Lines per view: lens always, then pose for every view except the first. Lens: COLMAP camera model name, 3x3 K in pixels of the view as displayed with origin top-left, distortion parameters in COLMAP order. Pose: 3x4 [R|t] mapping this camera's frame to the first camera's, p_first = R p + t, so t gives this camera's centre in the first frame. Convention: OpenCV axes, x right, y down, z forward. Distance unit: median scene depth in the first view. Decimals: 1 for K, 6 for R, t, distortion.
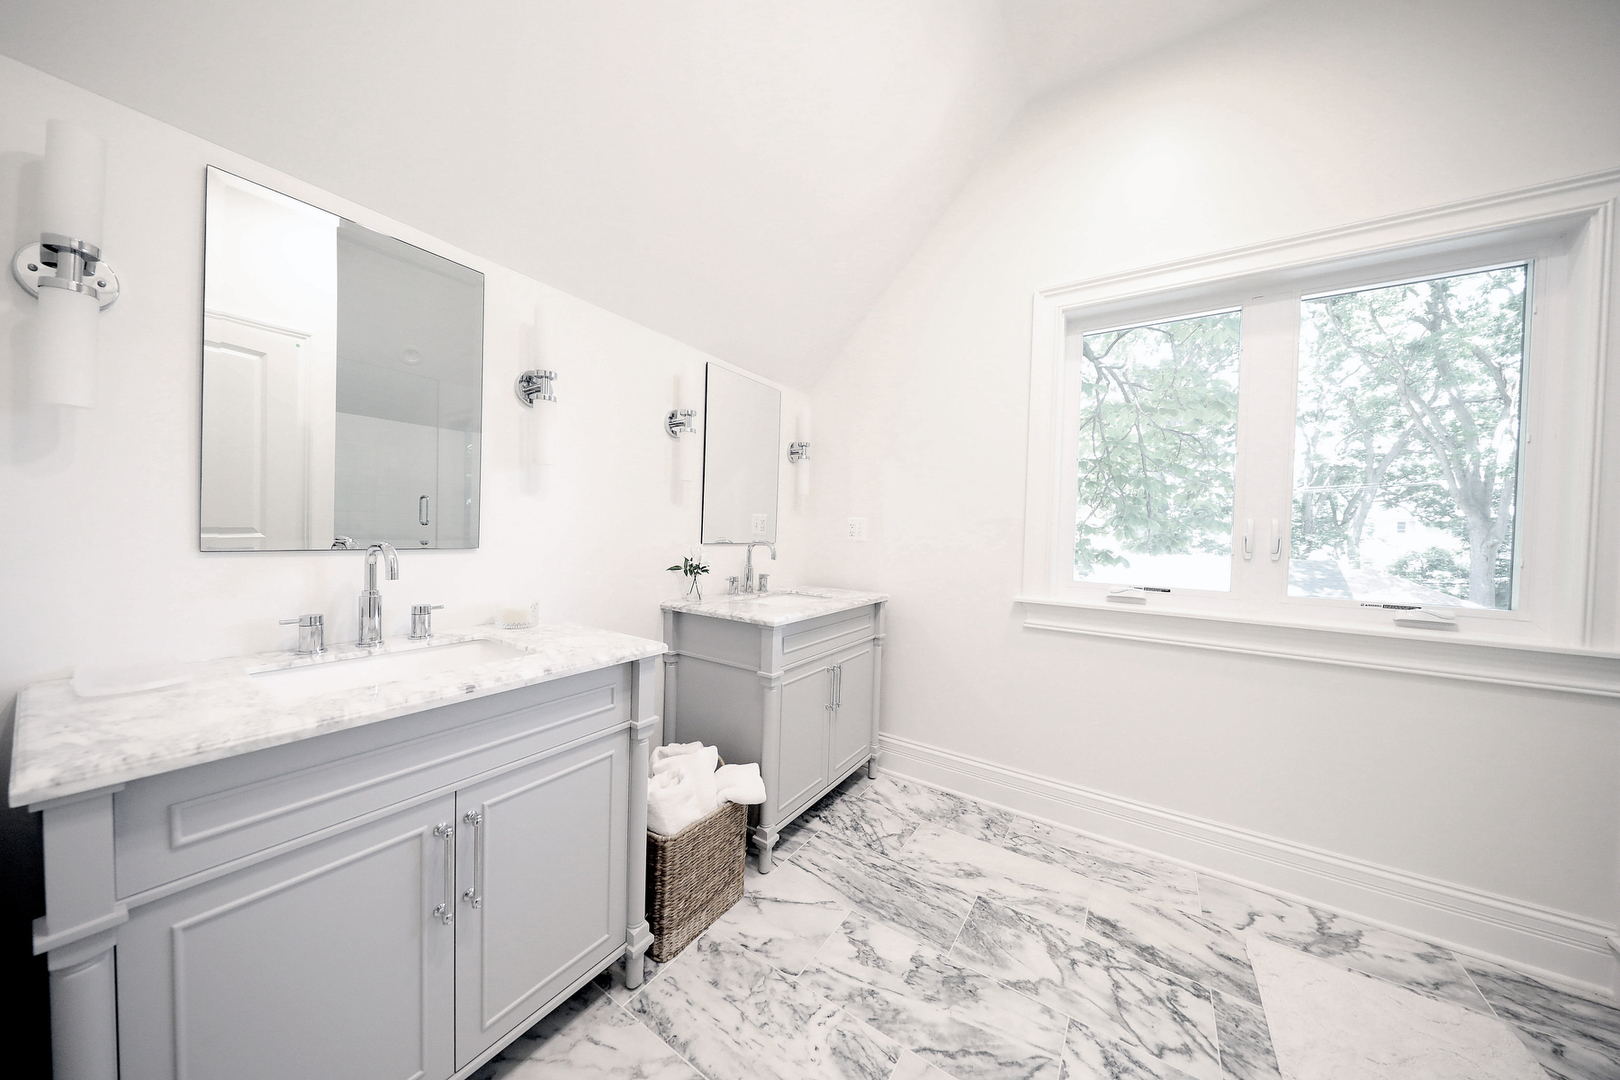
lens RADIAL K [[494.0, 0, 810.0], [0, 494.0, 540.0], [0, 0, 1]] dist [-0.013415, -0.000113]
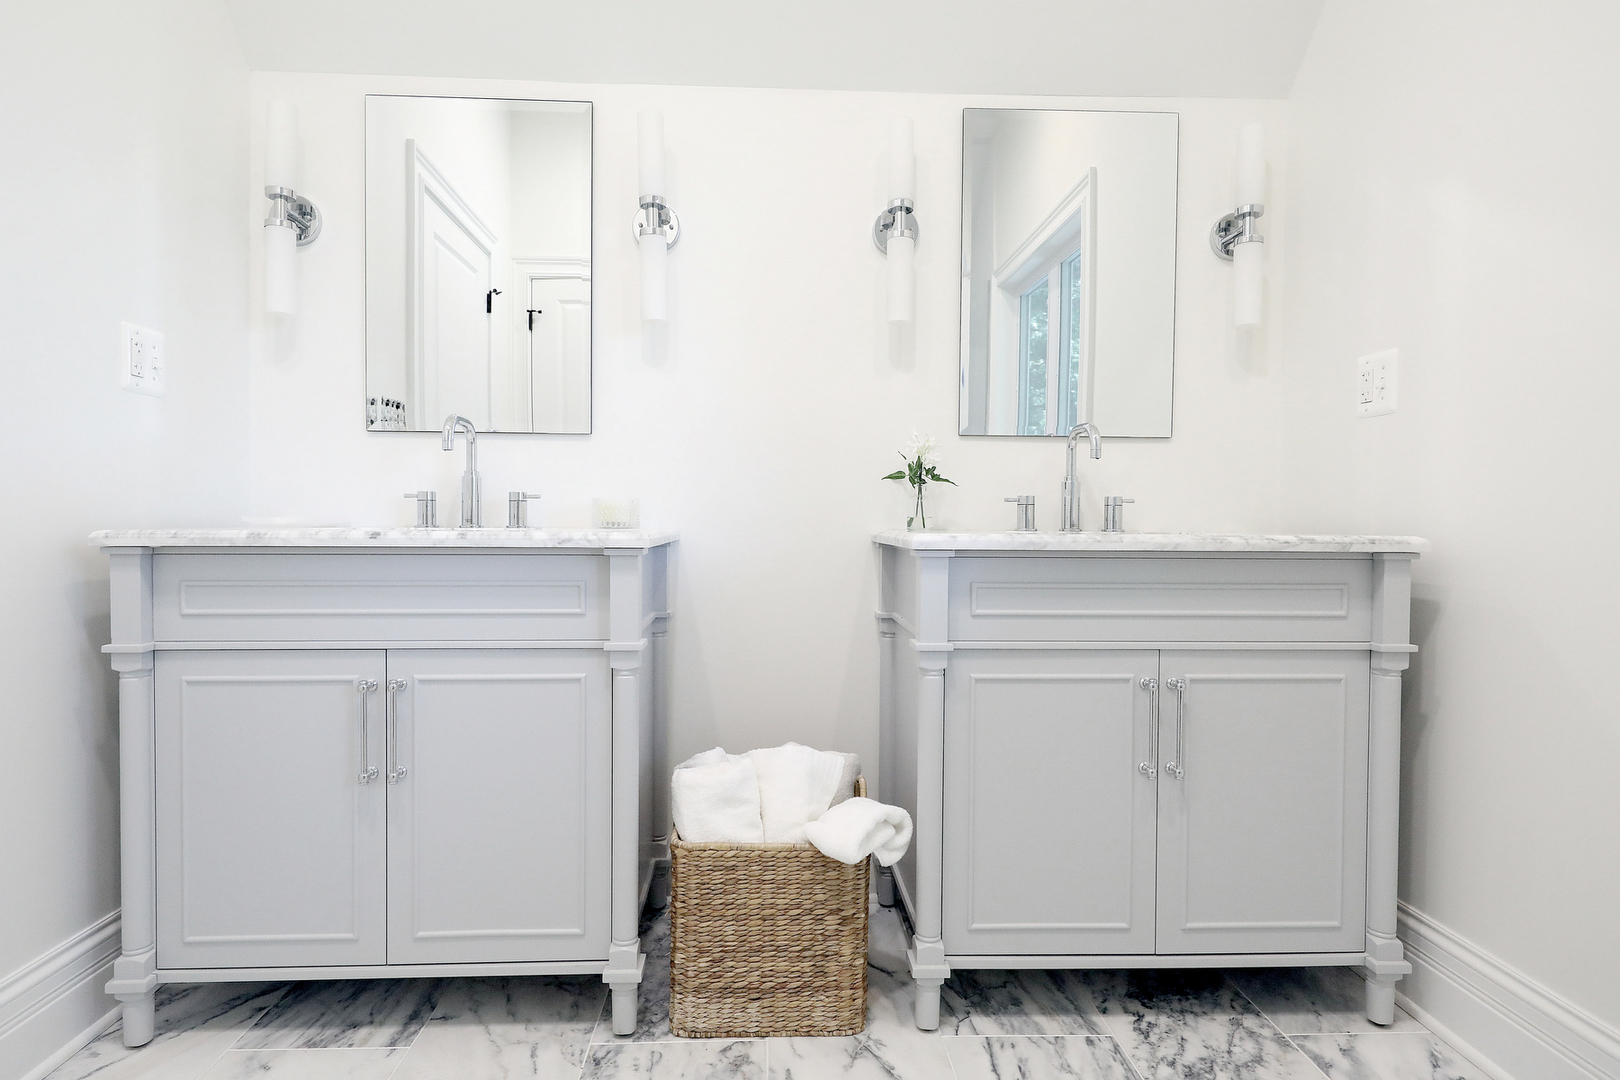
lens RADIAL K [[855.7, 0, 810.0], [0, 855.7, 540.0], [0, 0, 1]] dist [0.005742, 0.000632]
pose [[0.598591, -0.004212, -0.801044, 0.608900], [-0.003066, 0.999967, -0.007548, 0.179078], [0.801049, 0.006974, 0.598558, 0.383229]]
